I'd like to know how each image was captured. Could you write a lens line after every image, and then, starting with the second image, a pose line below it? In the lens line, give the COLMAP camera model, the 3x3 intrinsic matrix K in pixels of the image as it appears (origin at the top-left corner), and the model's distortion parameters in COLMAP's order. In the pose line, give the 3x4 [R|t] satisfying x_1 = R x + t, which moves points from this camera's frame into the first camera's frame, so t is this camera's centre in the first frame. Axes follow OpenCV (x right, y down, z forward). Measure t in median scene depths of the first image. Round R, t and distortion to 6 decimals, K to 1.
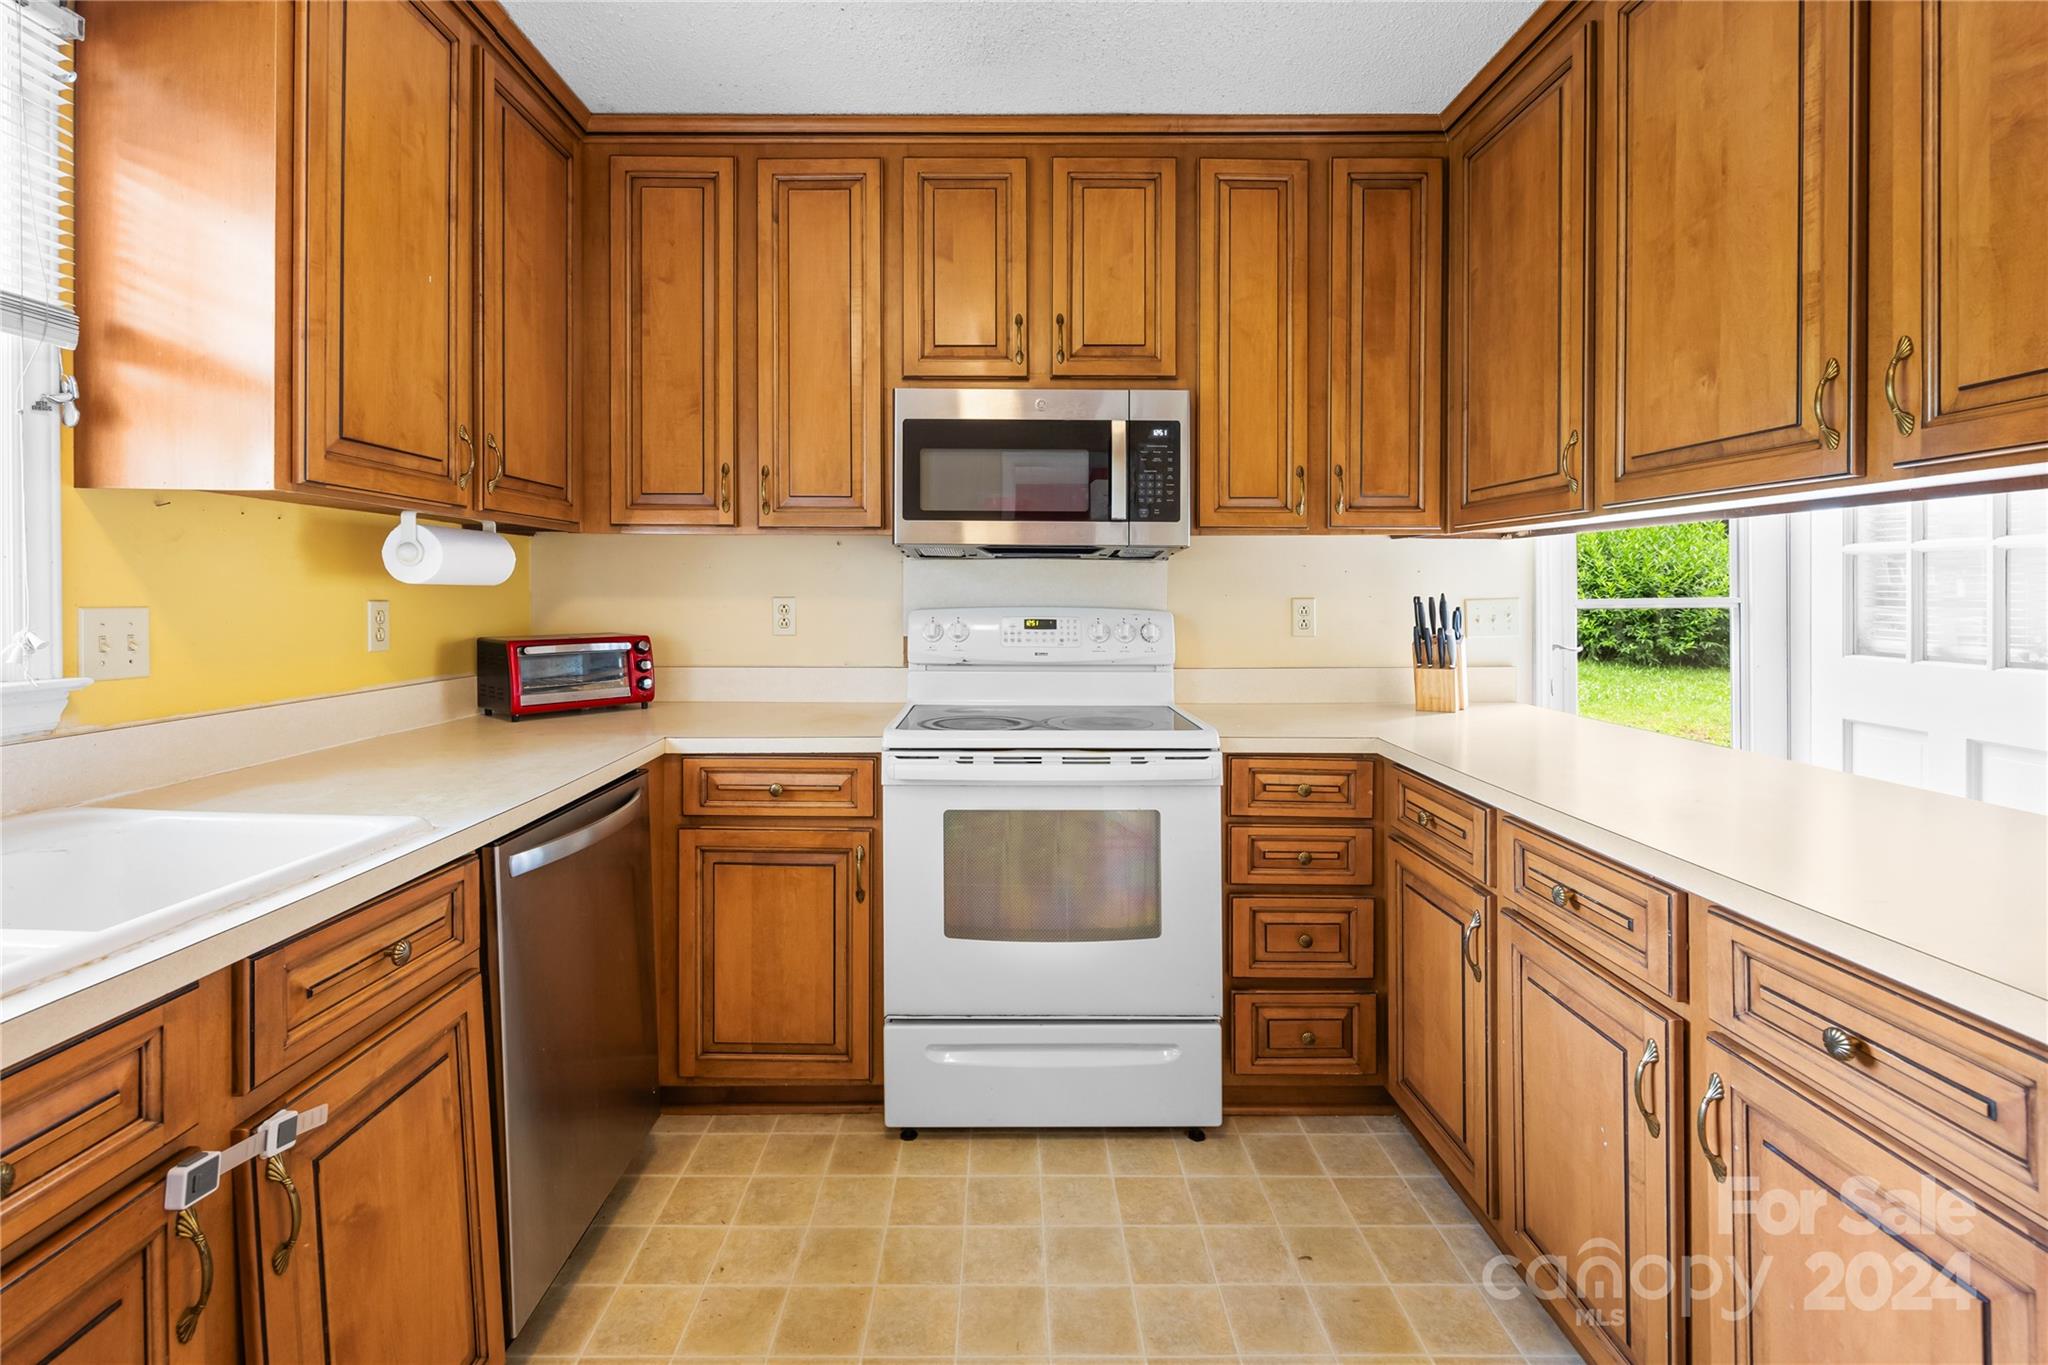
lens RADIAL K [[935.3, 0, 1005.8], [0, 935.3, 601.5], [0, 0, 1]] dist [-0.009879, 0.000979]
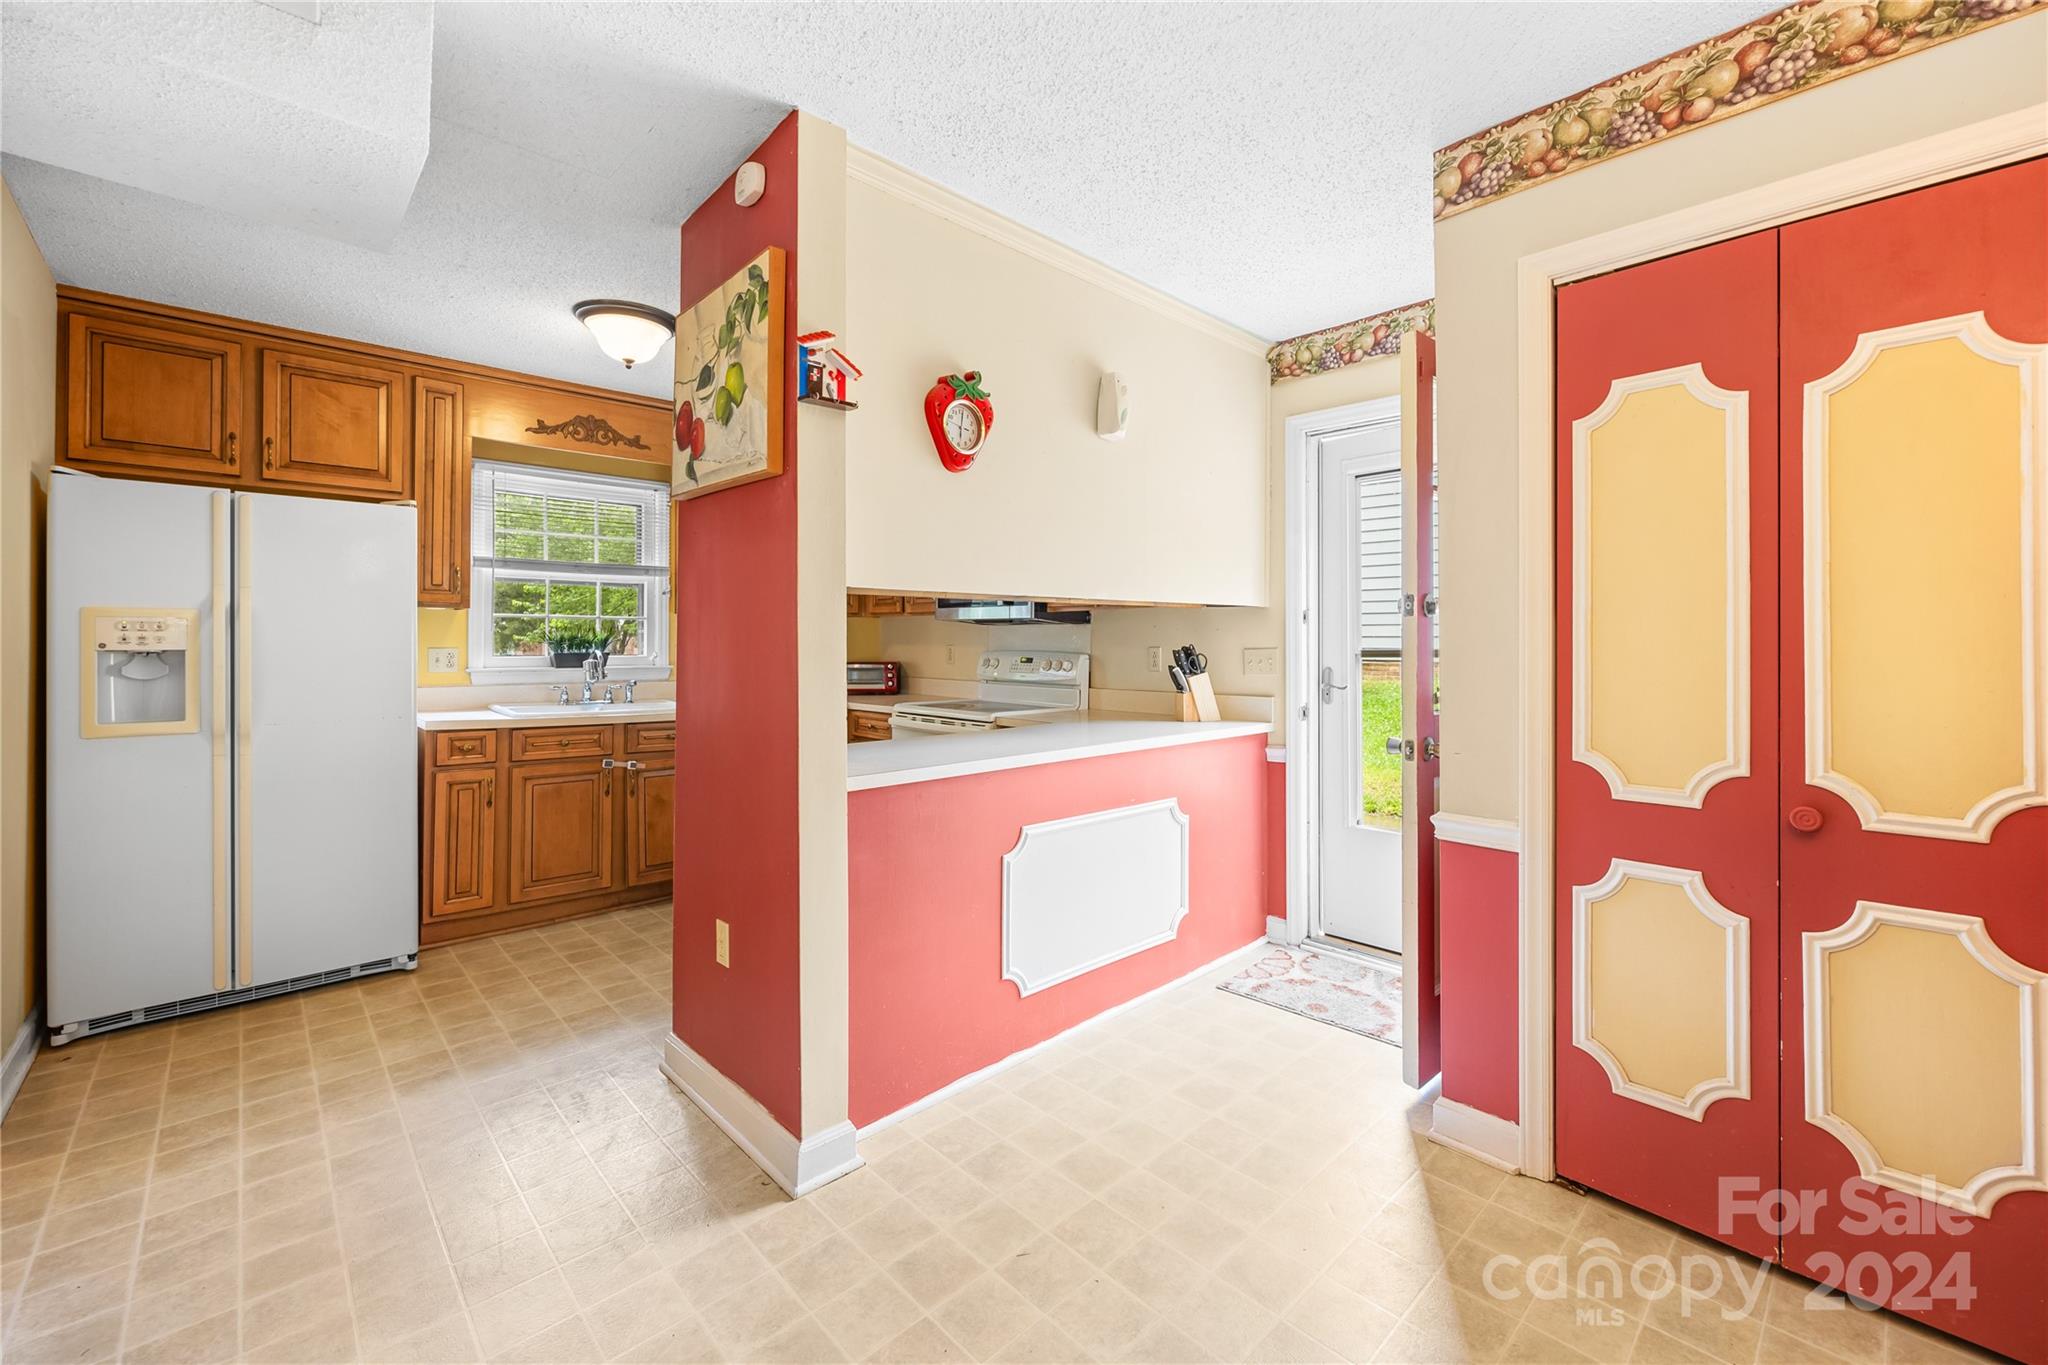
lens RADIAL K [[840.1, 0, 1016.4], [0, 840.1, 636.8], [0, 0, 1]] dist [0.014149, -0.000131]
pose [[0.695113, 0.001002, -0.718900, 1.524277], [-0.011605, 0.999884, -0.009828, -0.007651], [0.718807, 0.015174, 0.695044, -0.208625]]
